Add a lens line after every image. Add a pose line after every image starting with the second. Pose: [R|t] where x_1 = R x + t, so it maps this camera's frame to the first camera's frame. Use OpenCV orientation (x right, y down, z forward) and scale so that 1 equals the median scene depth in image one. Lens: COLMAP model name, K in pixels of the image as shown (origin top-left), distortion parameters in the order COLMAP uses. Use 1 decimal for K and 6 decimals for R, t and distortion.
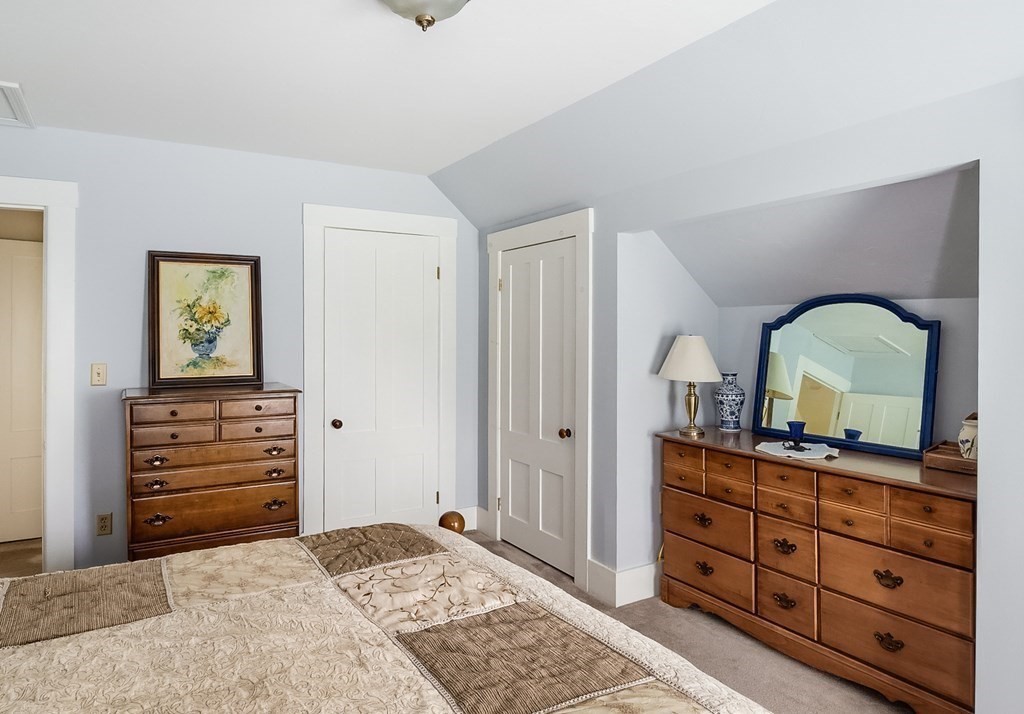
lens RADIAL K [[648.1, 0, 511.6], [0, 648.1, 338.1], [0, 0, 1]] dist [-0.000688, -0.000110]
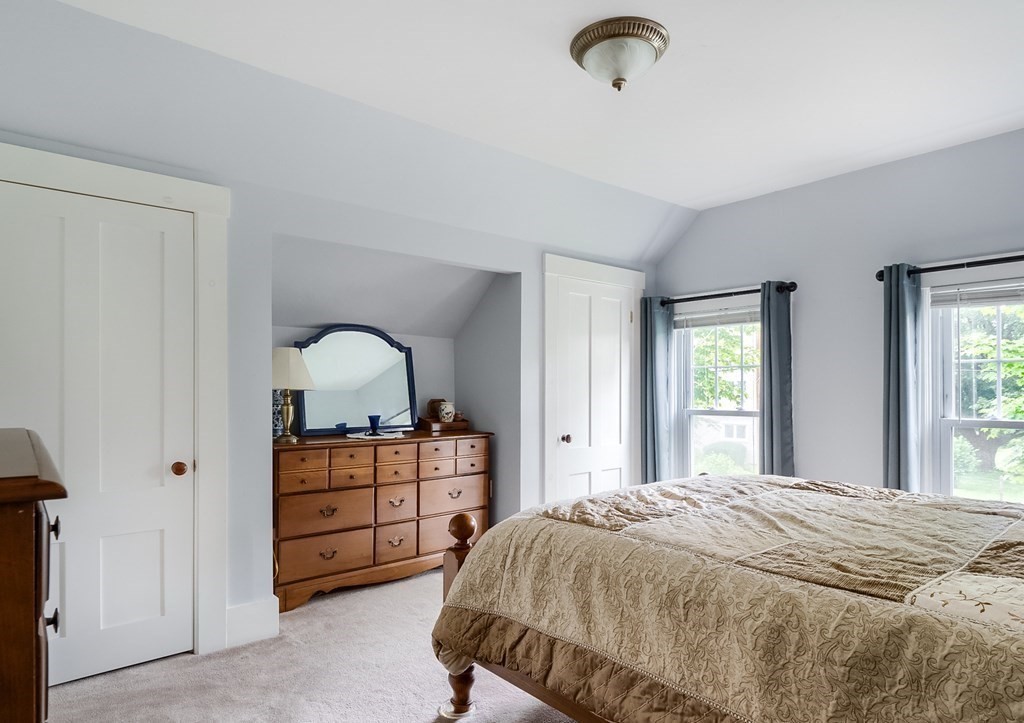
lens RADIAL K [[595.3, 0, 511.8], [0, 595.3, 384.3], [0, 0, 1]] dist [0.000647, -0.000018]
pose [[-0.157840, 0.004937, 0.987452, -0.840948], [0.012049, 0.999923, -0.003073, 0.071487], [-0.987391, 0.011412, -0.157887, 0.912520]]
